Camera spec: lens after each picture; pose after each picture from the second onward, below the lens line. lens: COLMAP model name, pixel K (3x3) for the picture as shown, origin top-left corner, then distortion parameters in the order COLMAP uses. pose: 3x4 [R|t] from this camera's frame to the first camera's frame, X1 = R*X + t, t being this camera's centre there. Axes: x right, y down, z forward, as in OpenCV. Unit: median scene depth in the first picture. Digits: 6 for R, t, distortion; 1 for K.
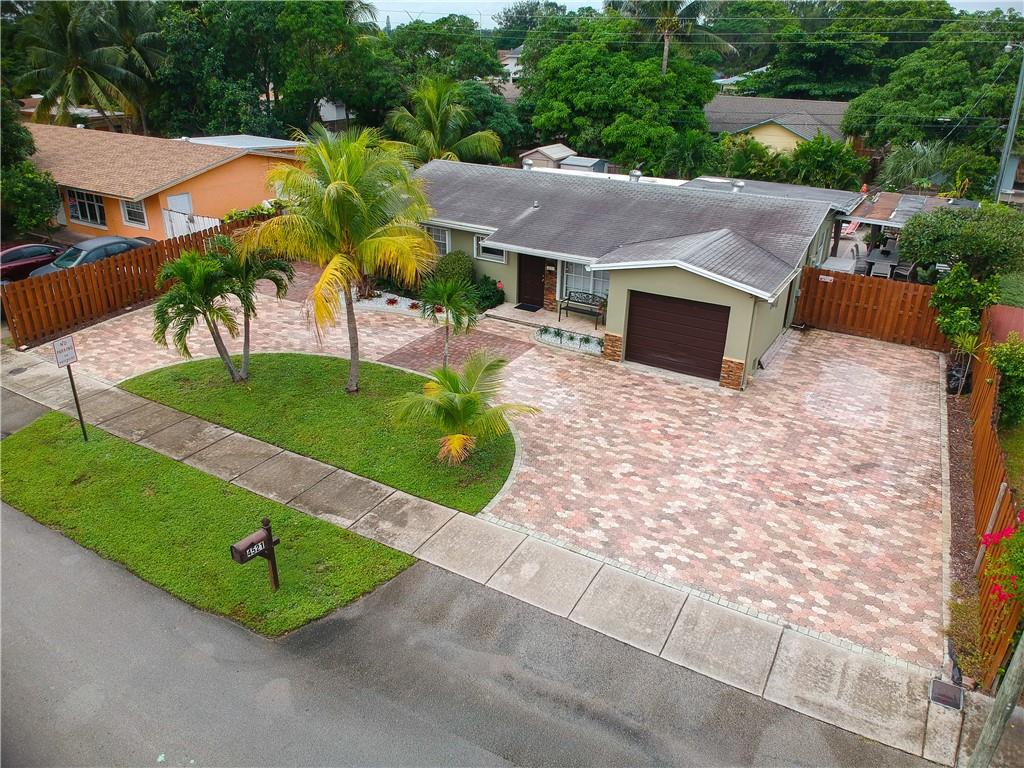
lens RADIAL K [[750.3, 0, 518.1], [0, 750.3, 387.9], [0, 0, 1]] dist [0.070727, -0.139879]
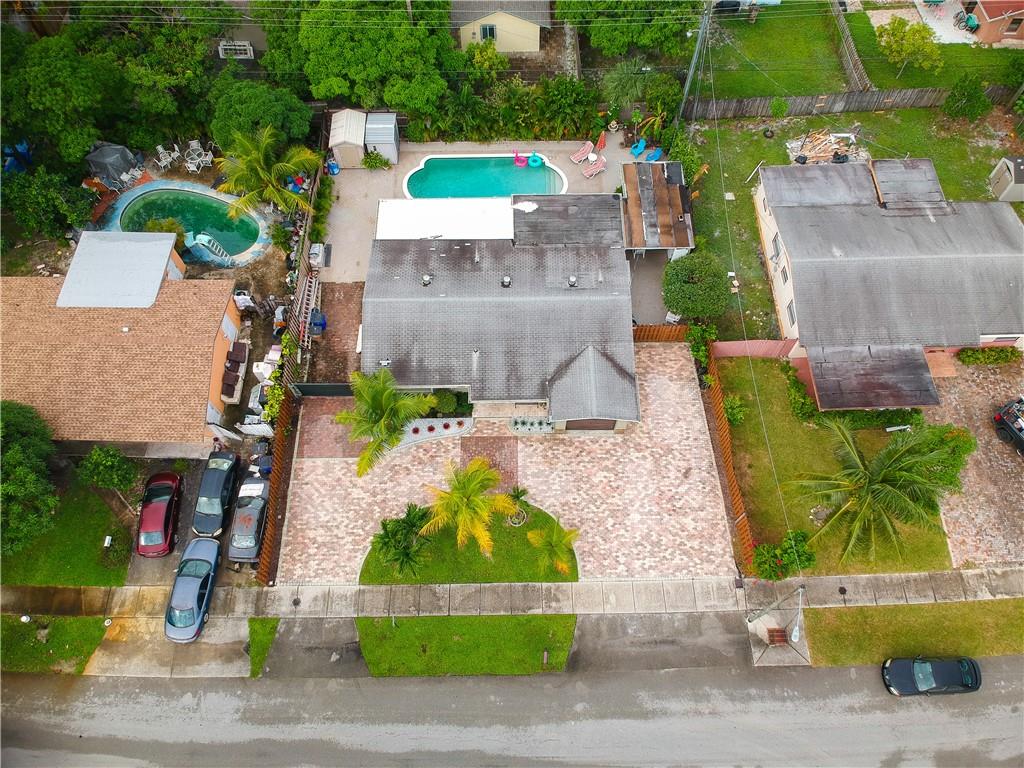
lens RADIAL K [[750.3, 0, 524.4], [0, 750.3, 376.8], [0, 0, 1]] dist [0.070727, -0.139879]
pose [[0.855449, -0.469715, 0.218116, -0.447920], [0.228745, 0.720553, 0.654583, -2.070757], [-0.464632, -0.510070, 0.723841, -0.450389]]
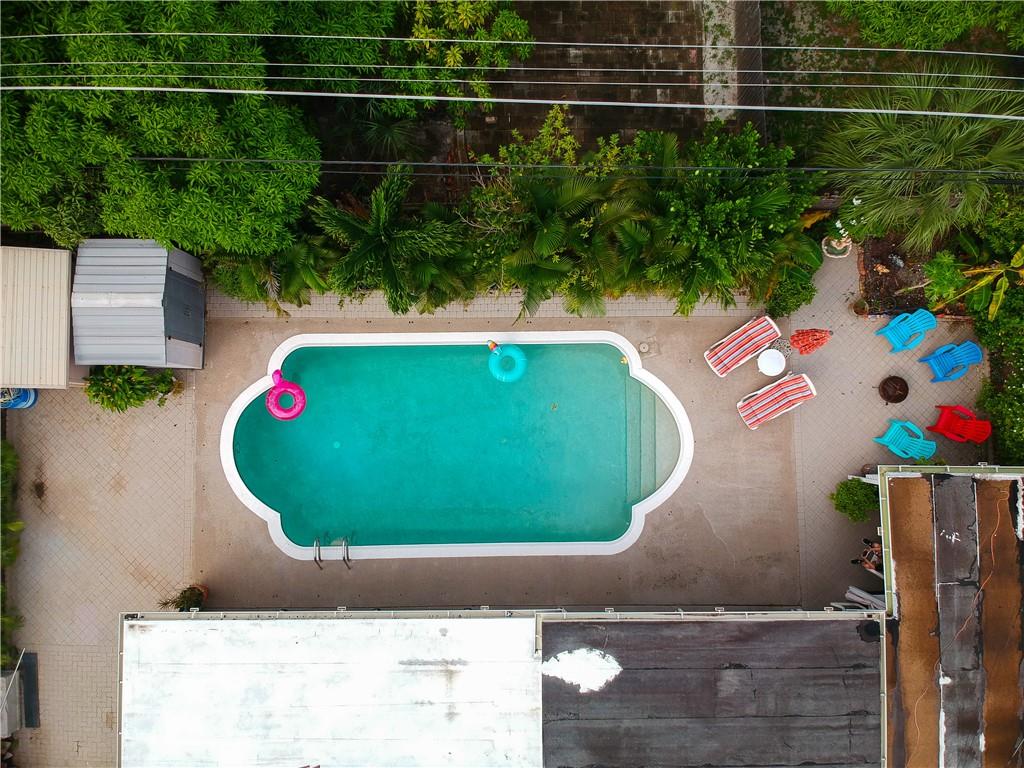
lens RADIAL K [[750.3, 0, 521.3], [0, 750.3, 378.9], [0, 0, 1]] dist [0.070727, -0.139879]
pose [[0.861144, -0.508076, 0.016998, 0.647081], [0.221103, 0.404440, 0.887436, -1.596960], [-0.457760, -0.760452, 0.460618, 1.969843]]
